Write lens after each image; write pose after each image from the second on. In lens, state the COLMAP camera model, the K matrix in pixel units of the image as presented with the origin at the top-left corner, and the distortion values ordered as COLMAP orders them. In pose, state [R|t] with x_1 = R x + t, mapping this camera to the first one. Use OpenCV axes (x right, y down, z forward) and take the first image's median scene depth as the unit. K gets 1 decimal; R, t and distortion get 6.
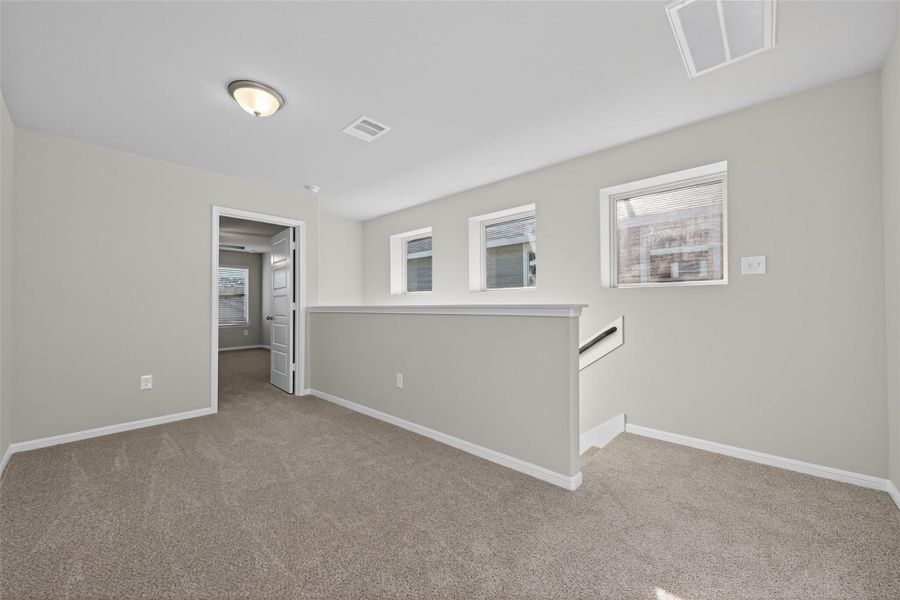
lens RADIAL K [[345.6, 0, 452.3], [0, 345.6, 299.4], [0, 0, 1]] dist [0.019070, -0.001225]
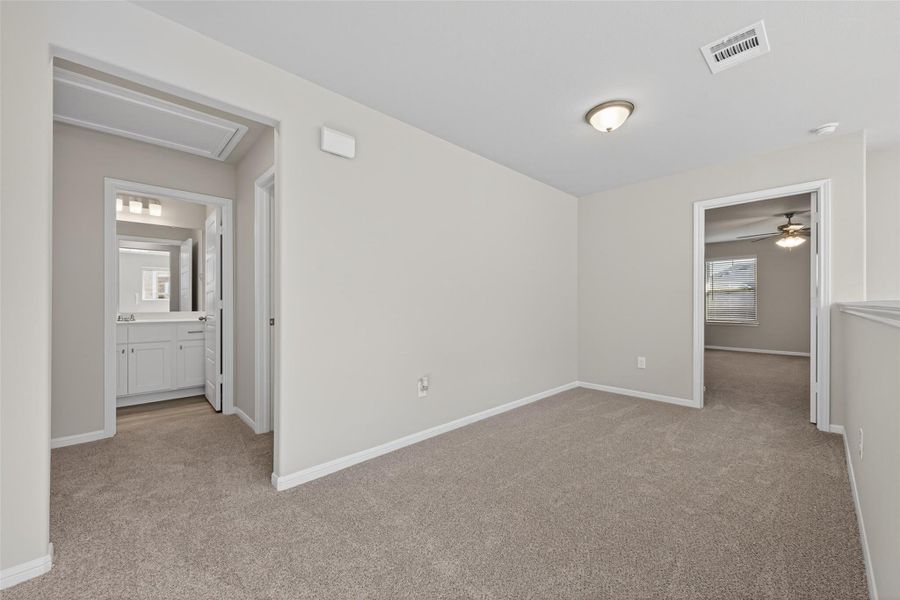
lens RADIAL K [[345.6, 0, 452.6], [0, 345.6, 300.7], [0, 0, 1]] dist [0.019070, -0.001225]
pose [[-0.049515, 0.001000, -0.998773, 0.369112], [0.018622, 0.999827, 0.000078, 0.001459], [0.998600, -0.018595, -0.049525, 0.350510]]
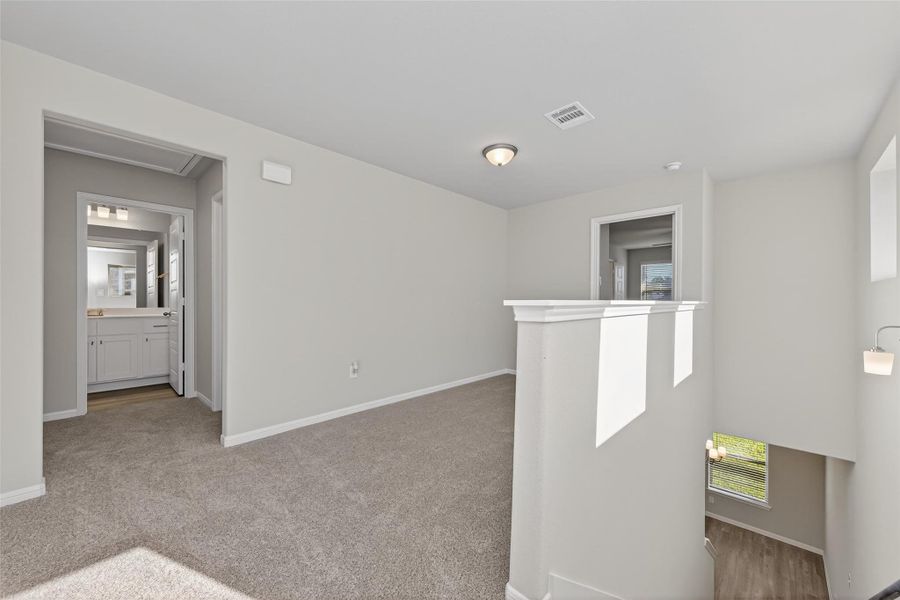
lens RADIAL K [[345.6, 0, 450.3], [0, 345.6, 301.3], [0, 0, 1]] dist [0.019070, -0.001225]
pose [[-0.000404, 0.007780, -0.999970, 0.542675], [0.014236, 0.999868, 0.007773, 0.003201], [0.999899, -0.014232, -0.000514, 0.508884]]
